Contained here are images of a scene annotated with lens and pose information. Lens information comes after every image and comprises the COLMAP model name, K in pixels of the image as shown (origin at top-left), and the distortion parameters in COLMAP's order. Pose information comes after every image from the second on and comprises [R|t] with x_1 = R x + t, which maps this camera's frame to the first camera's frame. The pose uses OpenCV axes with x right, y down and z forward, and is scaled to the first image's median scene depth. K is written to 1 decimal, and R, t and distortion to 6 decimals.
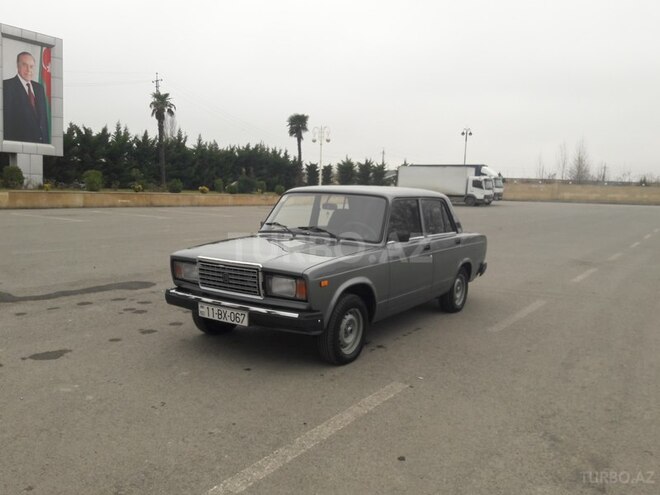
lens RADIAL K [[544.9, 0, 330.0], [0, 544.9, 247.5], [0, 0, 1]] dist [0.065728, -0.135423]
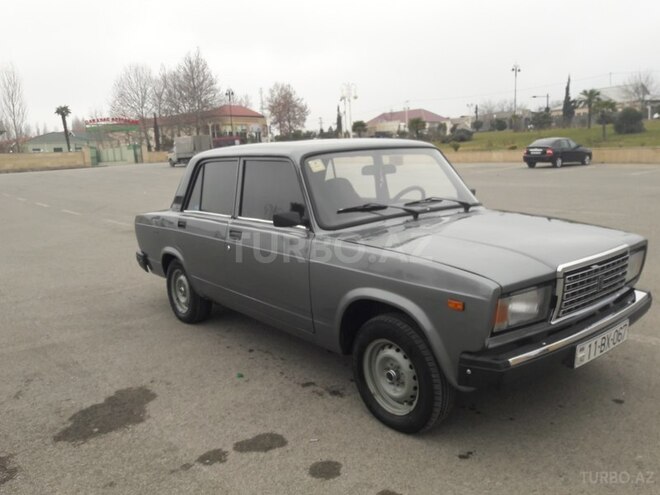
lens RADIAL K [[544.9, 0, 330.0], [0, 544.9, 247.5], [0, 0, 1]] dist [0.065728, -0.135423]
pose [[0.284759, -0.208953, 0.935548, -0.106368], [0.161283, 0.972485, 0.168112, -0.016794], [-0.944934, 0.103016, 0.310625, 0.139081]]
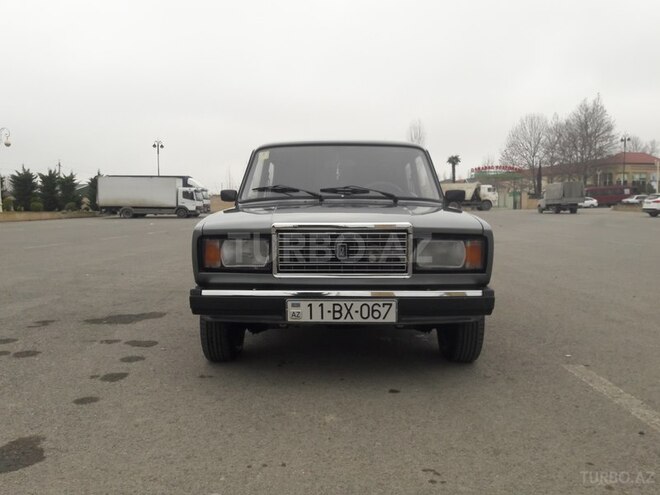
lens RADIAL K [[544.9, 0, 330.0], [0, 544.9, 247.5], [0, 0, 1]] dist [0.065728, -0.135423]
pose [[0.834204, -0.067097, 0.547359, -0.068864], [0.085344, 0.996320, -0.007937, 0.007035], [-0.544812, 0.053334, 0.836860, 0.062883]]
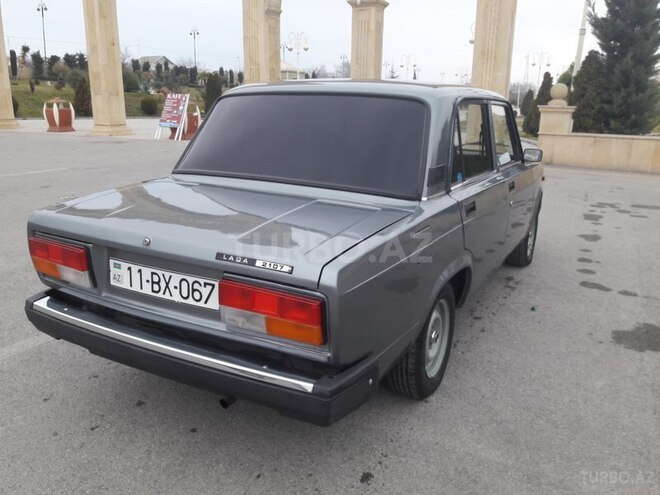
lens RADIAL K [[544.9, 0, 330.0], [0, 544.9, 247.5], [0, 0, 1]] dist [0.065728, -0.135423]
pose [[-0.993985, -0.010700, -0.108994, 0.031366], [-0.047680, 0.938228, 0.342716, -0.025932], [0.098594, 0.345851, -0.933095, 0.282513]]
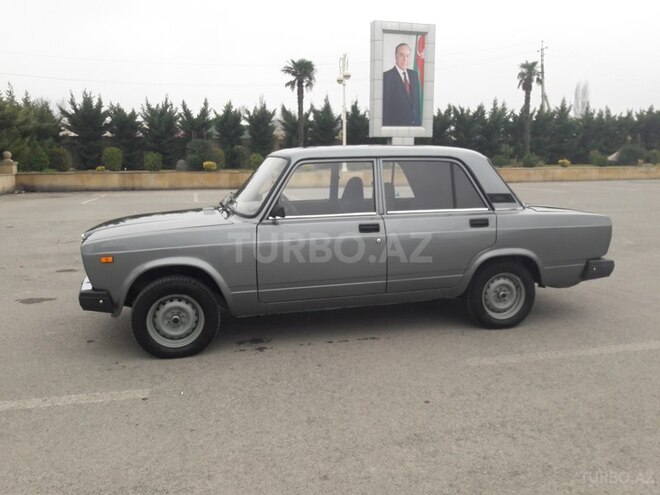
lens RADIAL K [[544.9, 0, 330.0], [0, 544.9, 247.5], [0, 0, 1]] dist [0.065728, -0.135423]
pose [[0.738693, 0.068986, -0.670503, 0.102042], [-0.041557, 0.997518, 0.056849, -0.002266], [0.672760, -0.014130, 0.739726, 0.070850]]
